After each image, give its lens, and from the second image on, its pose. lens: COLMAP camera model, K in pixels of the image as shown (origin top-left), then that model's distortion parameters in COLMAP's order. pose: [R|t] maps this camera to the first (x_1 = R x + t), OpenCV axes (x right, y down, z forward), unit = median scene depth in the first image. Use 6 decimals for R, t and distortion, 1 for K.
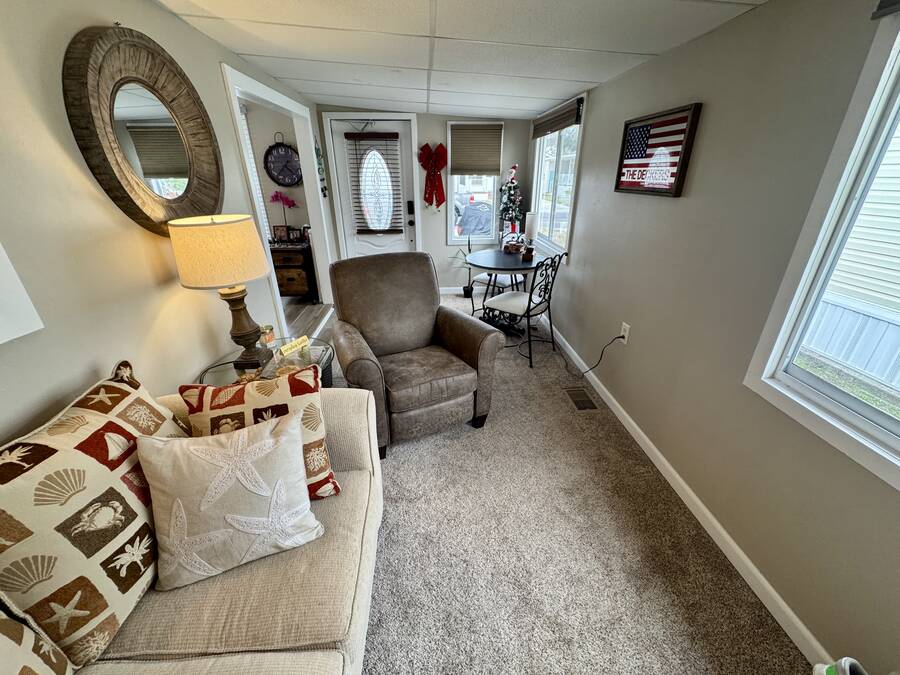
lens RADIAL K [[354.0, 0, 450.0], [0, 354.0, 337.5], [0, 0, 1]] dist [-0.001672, -0.000317]
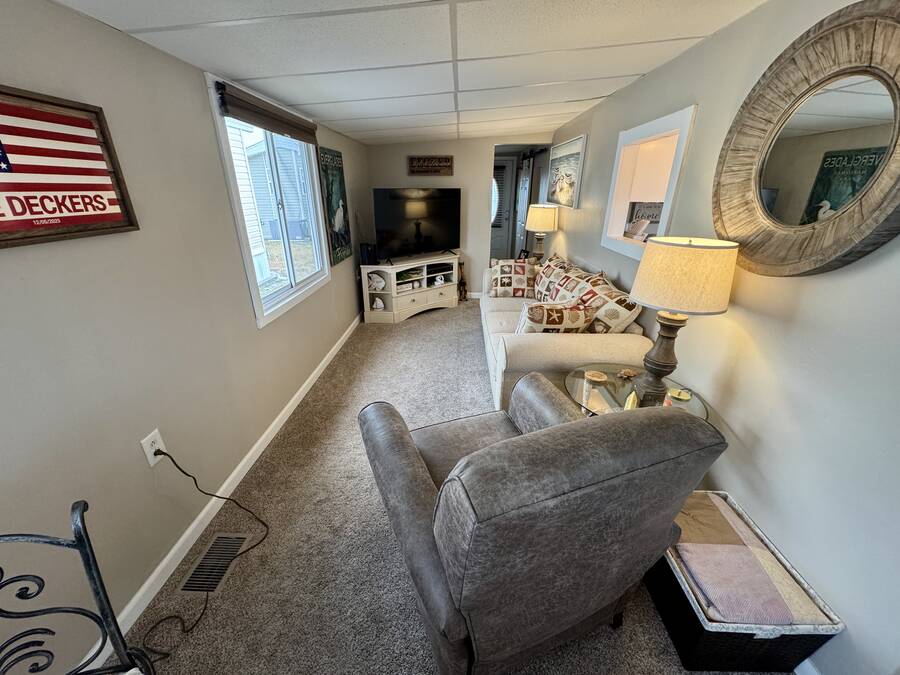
lens RADIAL K [[354.0, 0, 450.0], [0, 354.0, 337.5], [0, 0, 1]] dist [-0.001672, -0.000317]
pose [[-0.996254, -0.025992, 0.082472, -0.108186], [0.043653, 0.672127, 0.739148, -0.802486], [-0.074643, 0.739980, -0.668474, 1.690285]]
